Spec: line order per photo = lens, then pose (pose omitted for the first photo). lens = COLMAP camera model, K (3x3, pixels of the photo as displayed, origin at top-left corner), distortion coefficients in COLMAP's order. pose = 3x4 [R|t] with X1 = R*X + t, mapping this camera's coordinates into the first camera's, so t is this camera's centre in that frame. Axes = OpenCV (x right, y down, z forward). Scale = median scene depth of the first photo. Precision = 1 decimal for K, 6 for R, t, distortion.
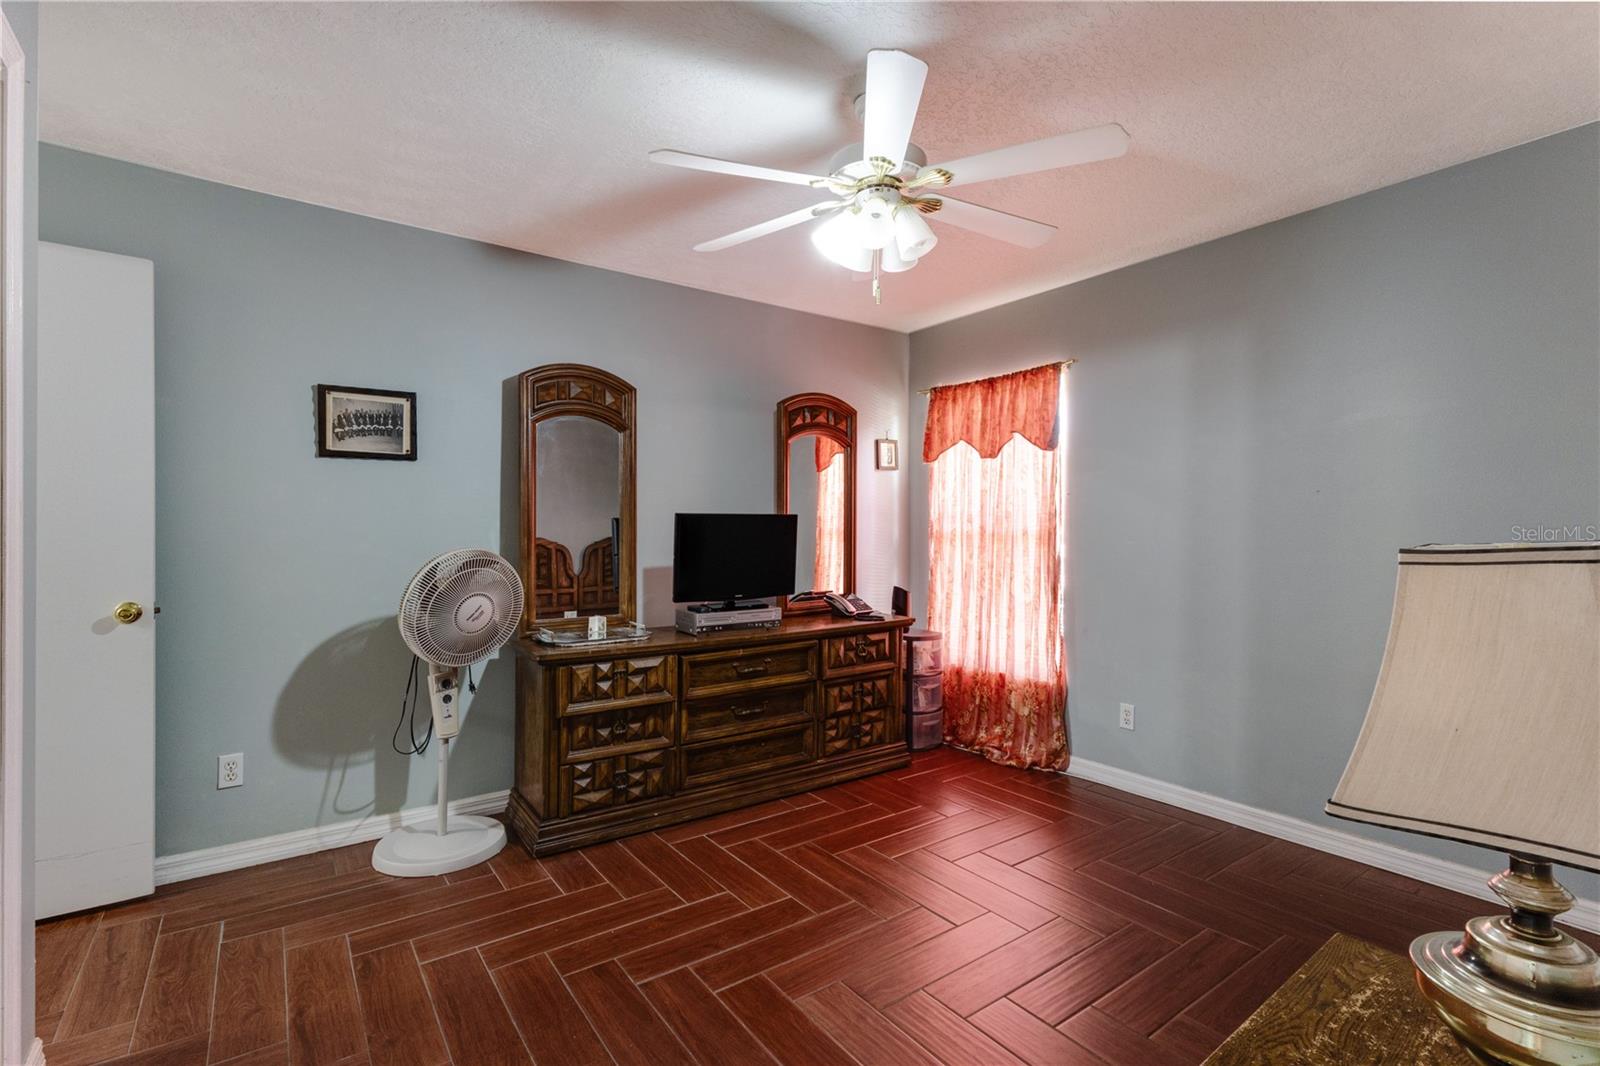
lens RADIAL K [[747.6, 0, 810.9], [0, 747.6, 538.9], [0, 0, 1]] dist [0.003958, 0.000596]
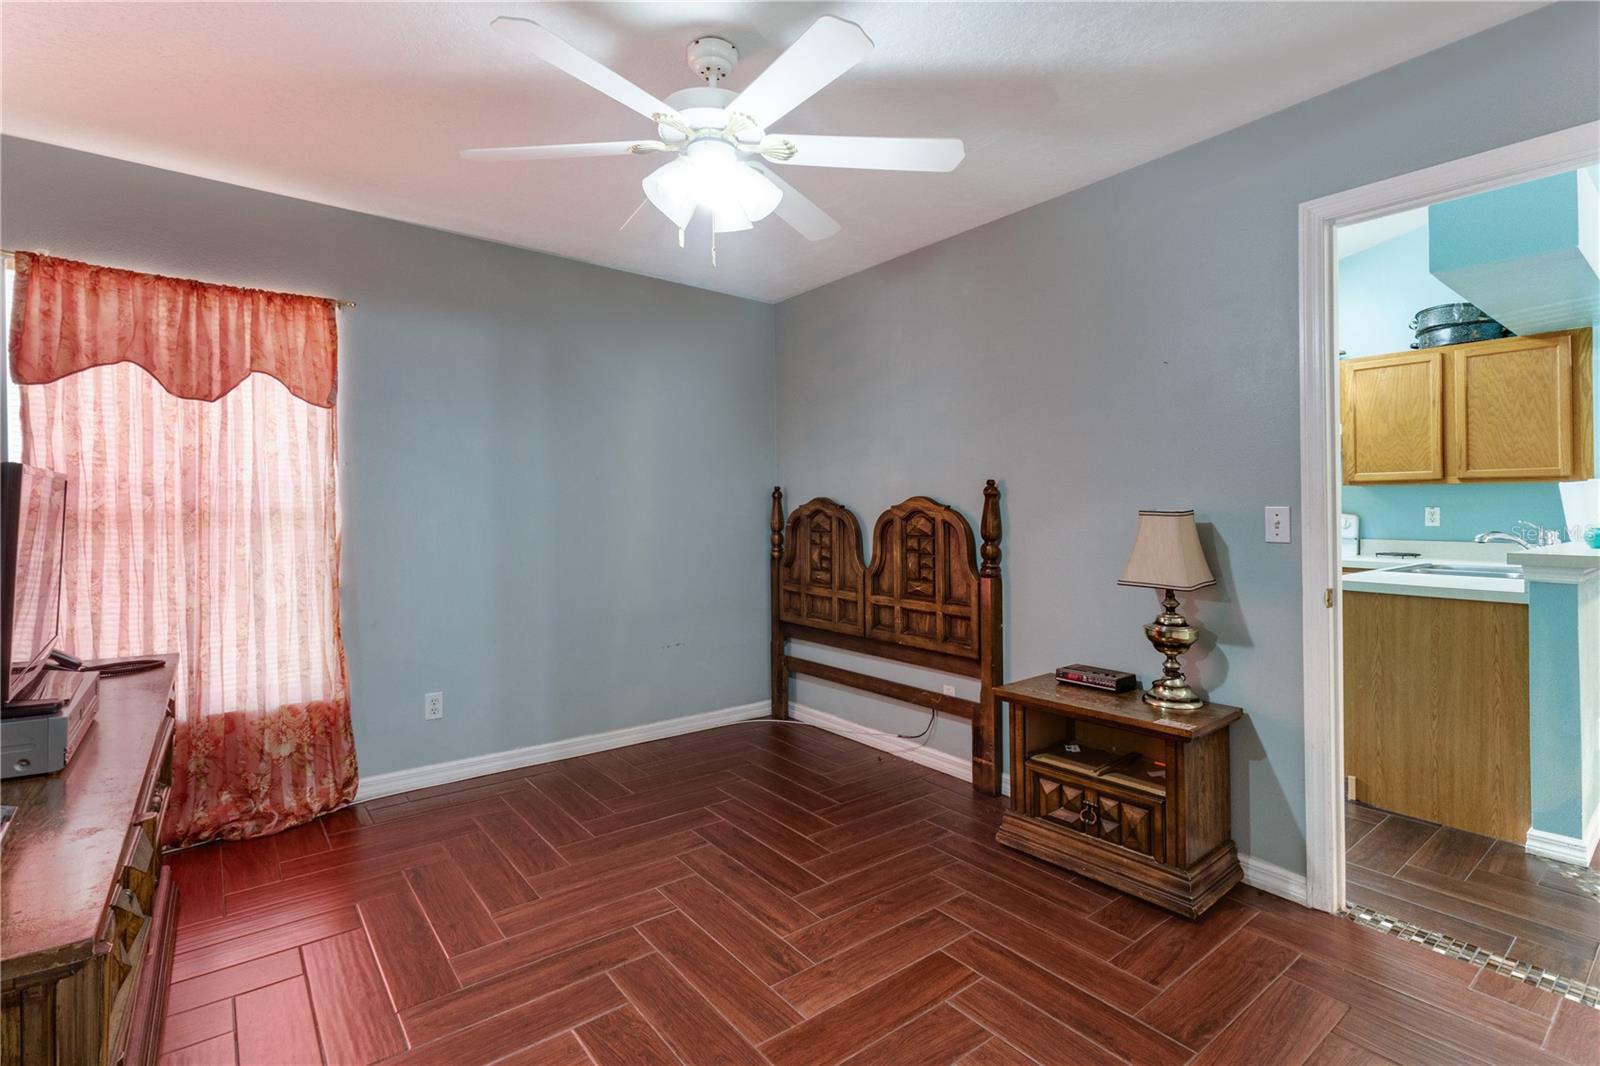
lens RADIAL K [[747.6, 0, 758.7], [0, 747.6, 517.4], [0, 0, 1]] dist [0.003958, 0.000596]
pose [[-0.009257, -0.001836, 0.999955, -0.625103], [0.013851, 0.999902, 0.001964, 0.004199], [-0.999861, 0.013868, -0.009231, 0.714498]]
